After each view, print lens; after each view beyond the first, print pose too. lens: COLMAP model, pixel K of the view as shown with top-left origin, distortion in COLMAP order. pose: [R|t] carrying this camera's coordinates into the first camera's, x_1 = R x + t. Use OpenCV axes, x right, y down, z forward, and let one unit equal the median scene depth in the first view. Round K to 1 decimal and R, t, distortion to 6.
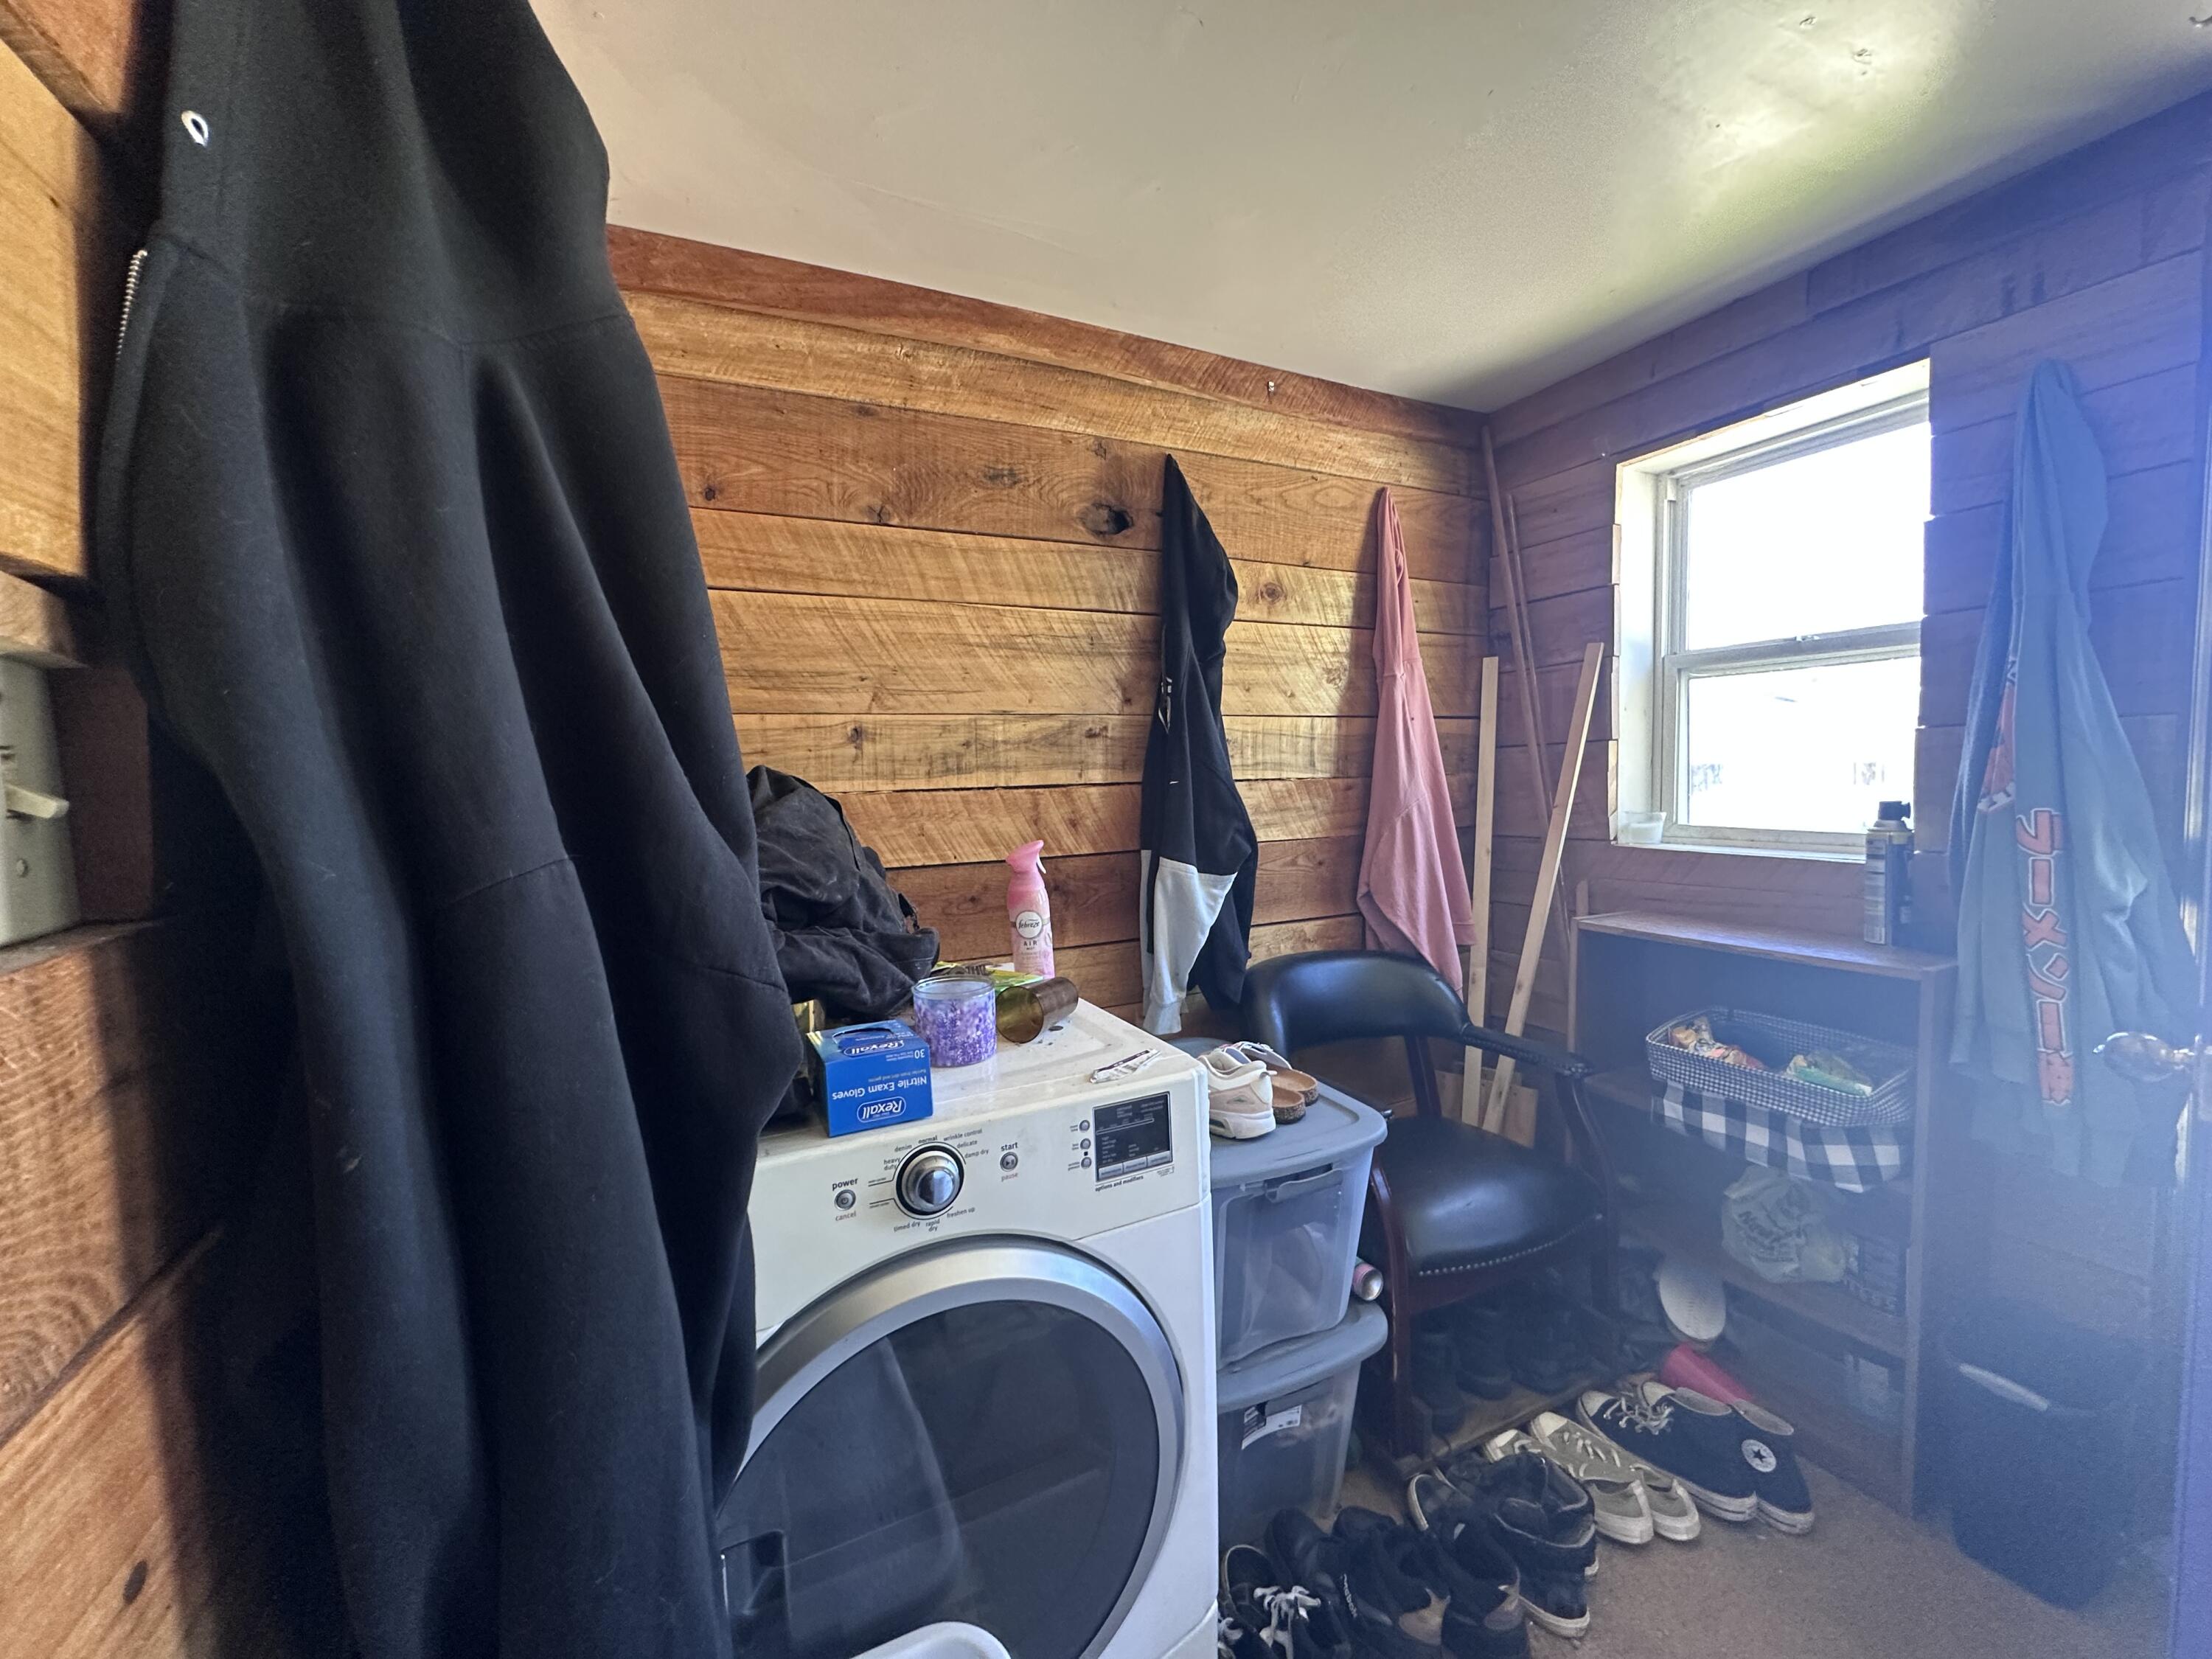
lens RADIAL K [[889.6, 0, 1102.0], [0, 889.6, 836.0], [0, 0, 1]] dist [-0.002520, 0.000106]
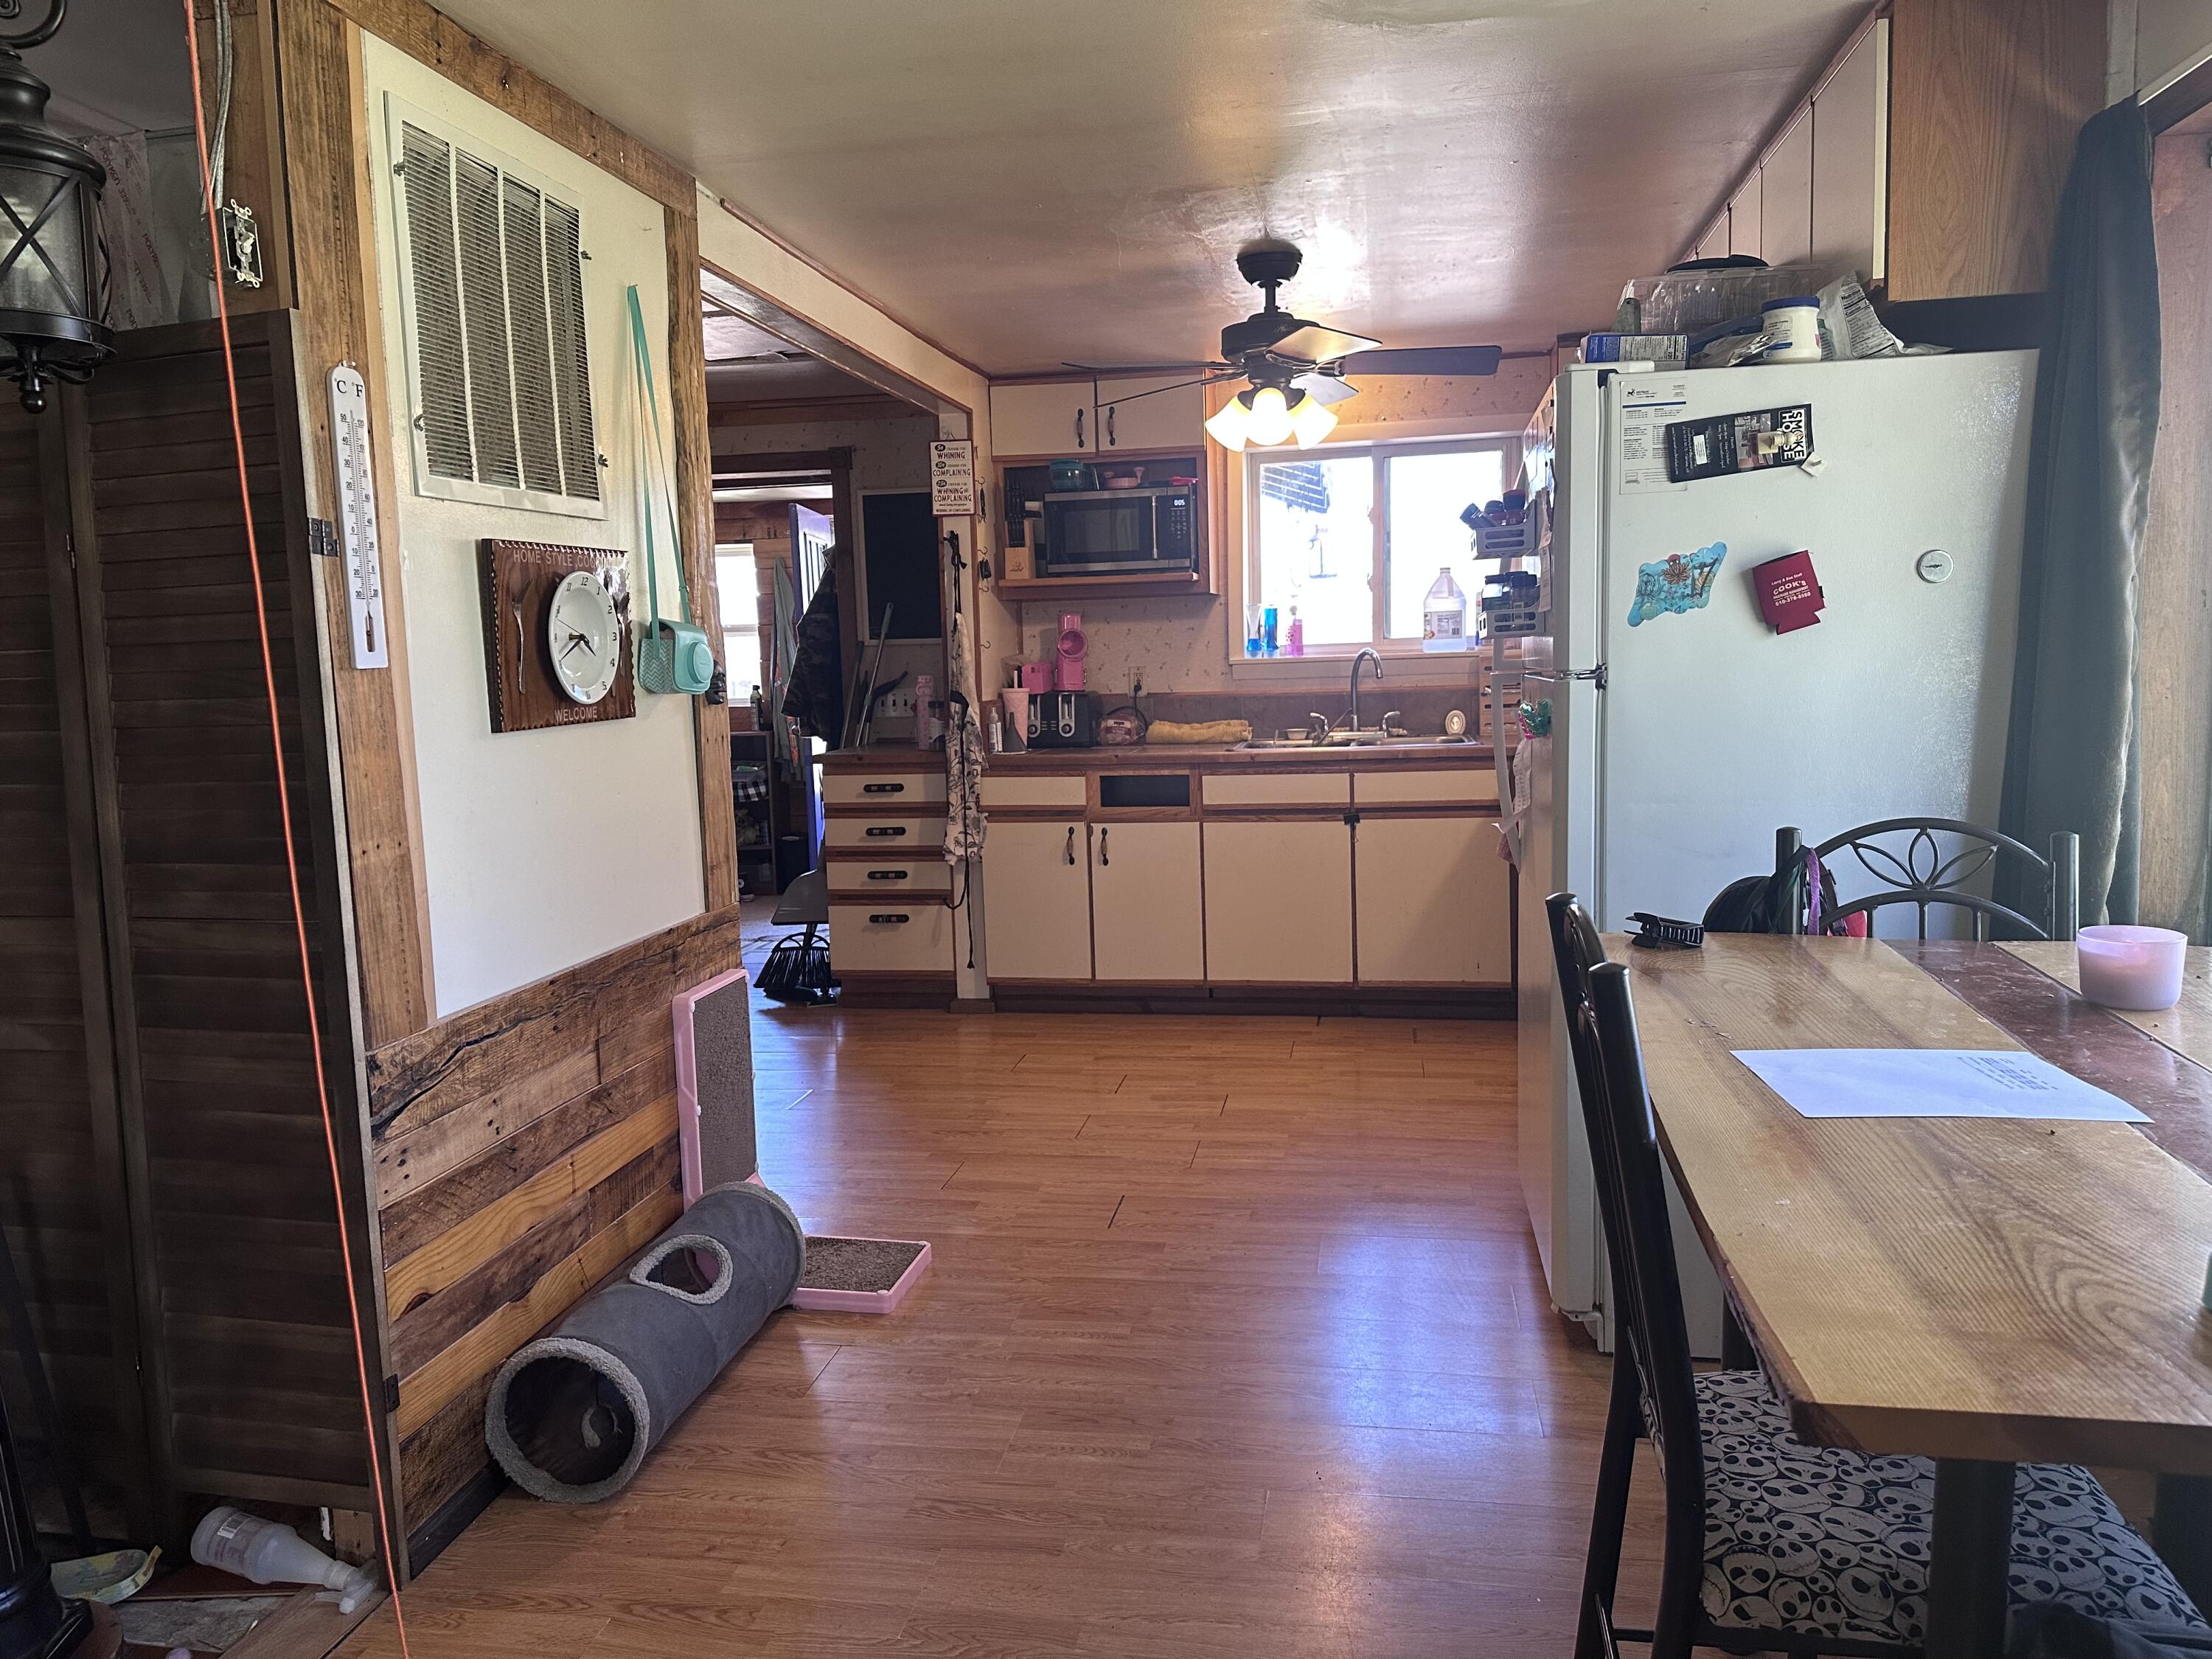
lens RADIAL K [[1529.9, 0, 1123.5], [0, 1529.9, 820.6], [0, 0, 1]] dist [0.060431, -0.072762]
pose [[0.577778, -0.070848, 0.813113, -2.130473], [0.072735, 0.996731, 0.035163, 0.262808], [-0.812946, 0.038825, 0.581043, -2.424274]]
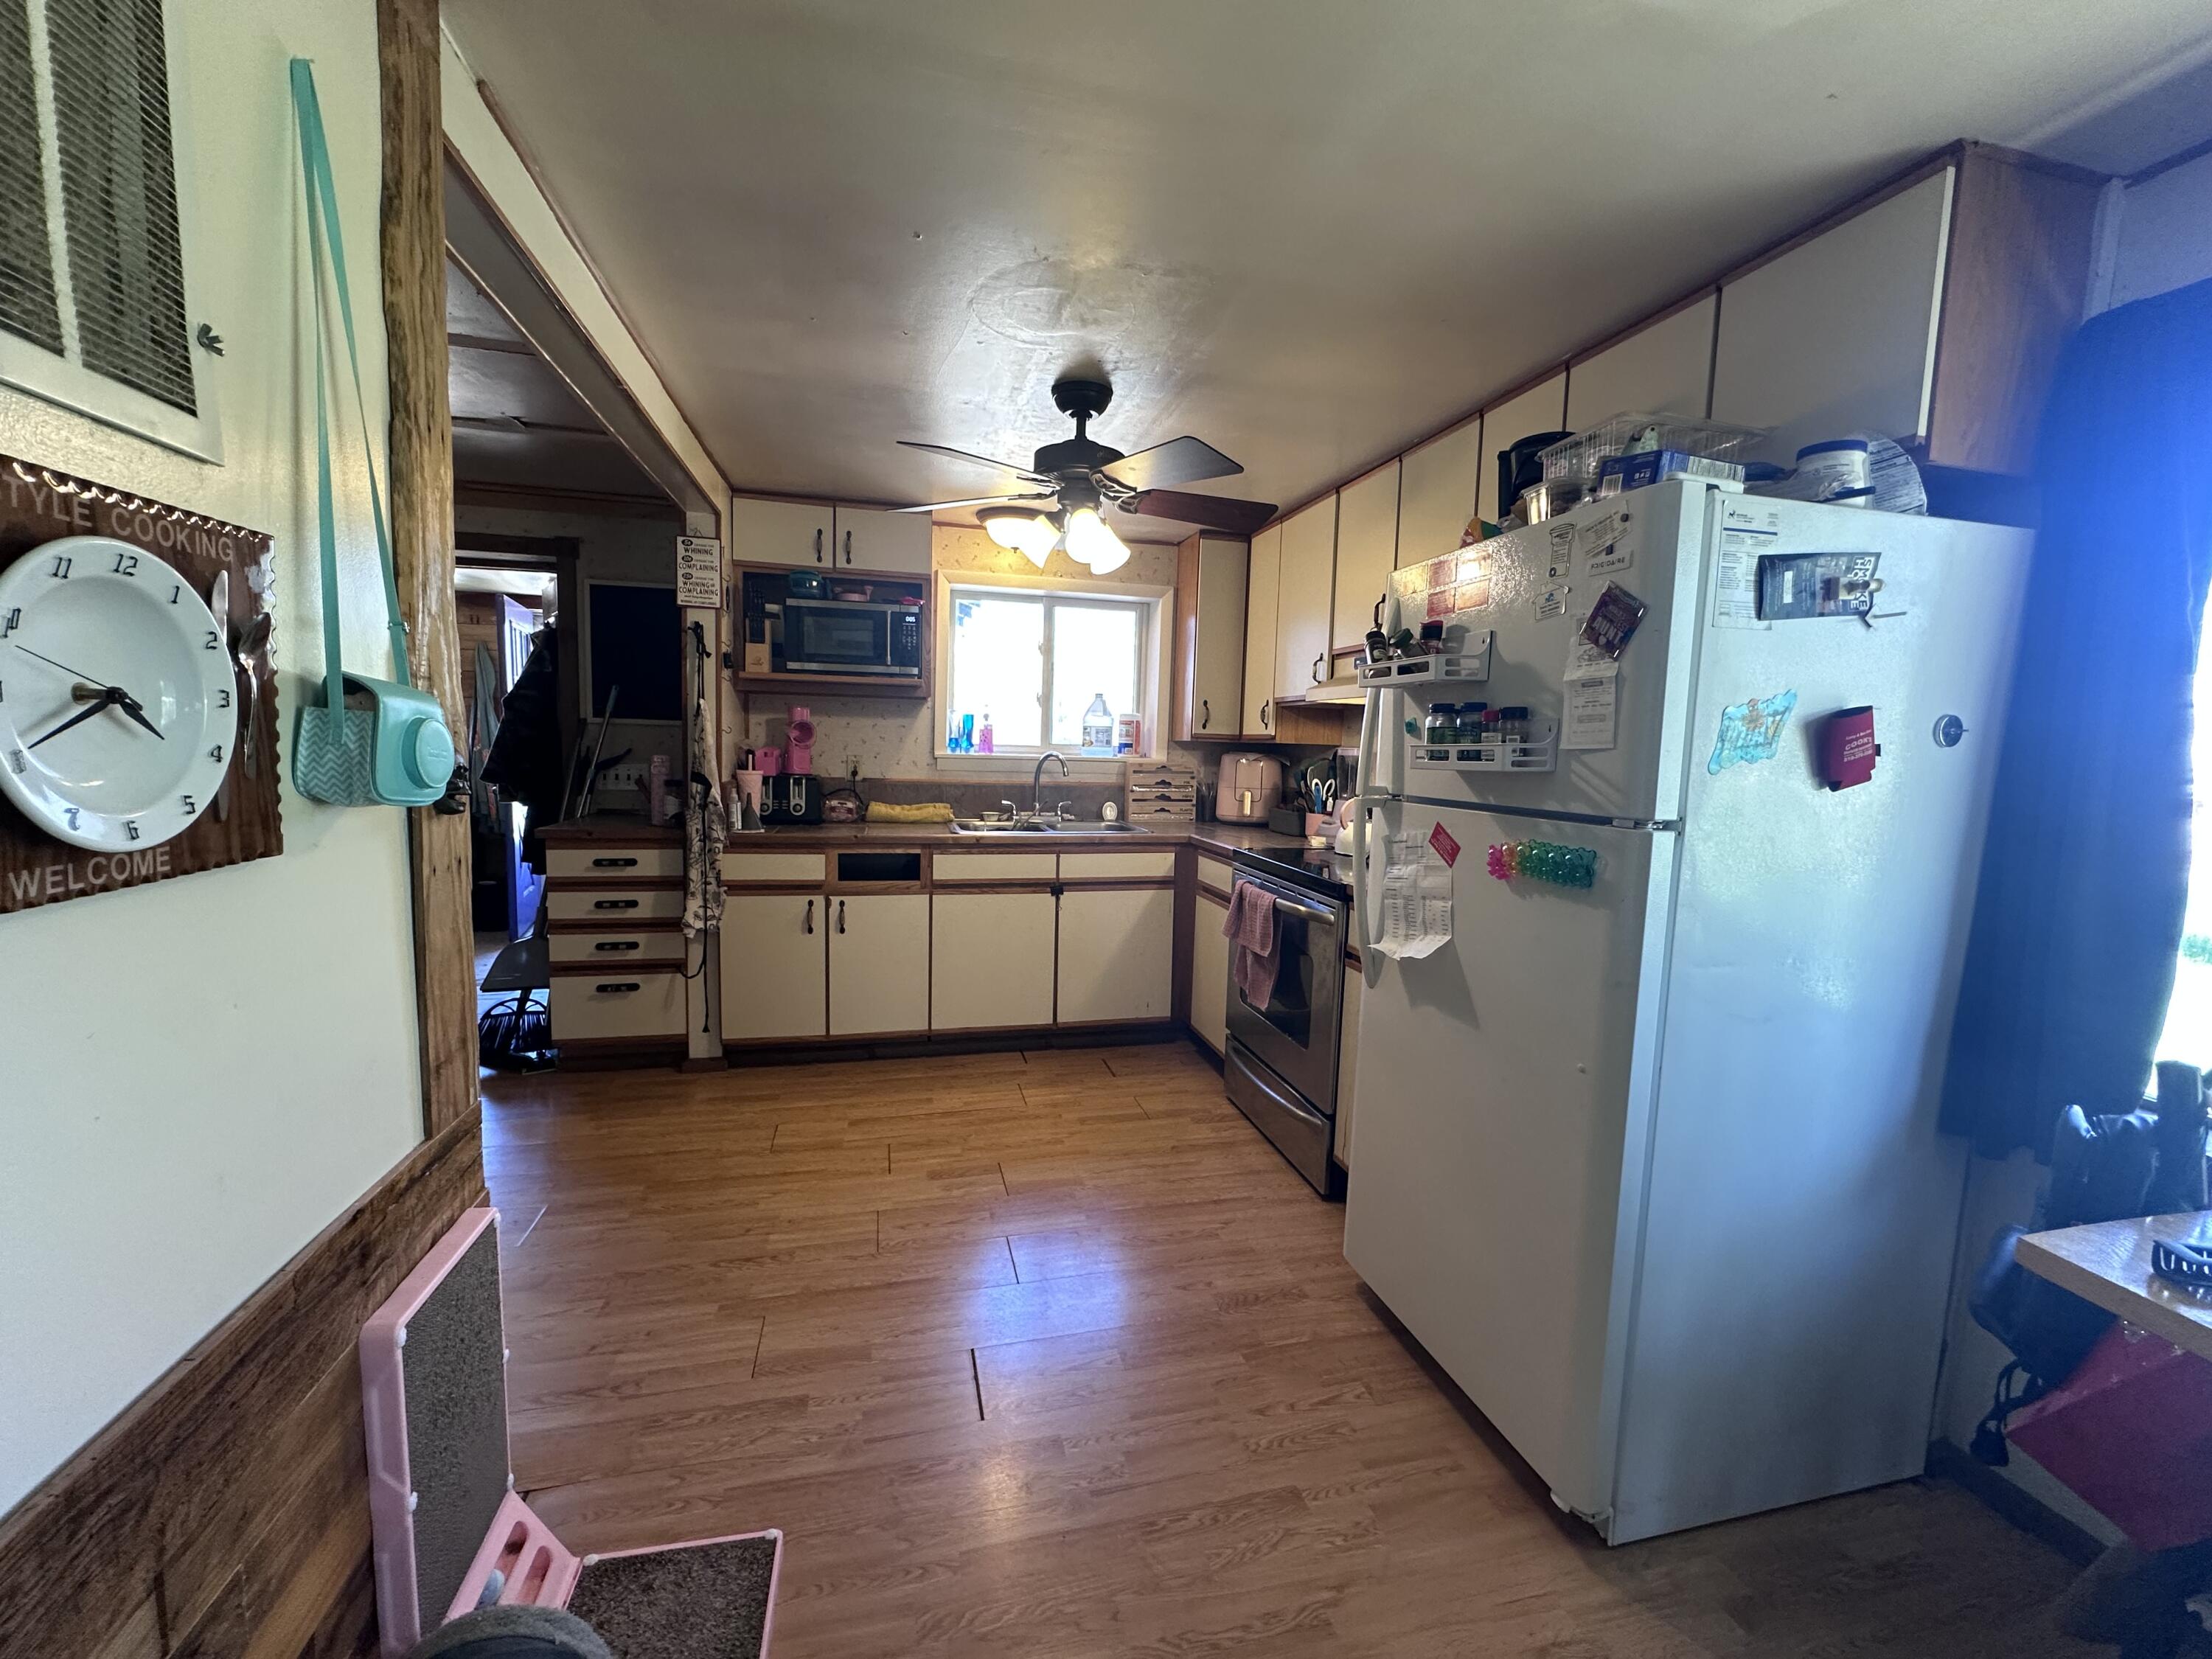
lens RADIAL K [[889.6, 0, 1116.3], [0, 889.6, 829.7], [0, 0, 1]] dist [-0.002520, 0.000106]
pose [[0.194995, -0.054584, 0.979284, -1.602783], [0.040480, 0.998047, 0.047570, 0.174121], [-0.979969, 0.030365, 0.196824, -1.757665]]
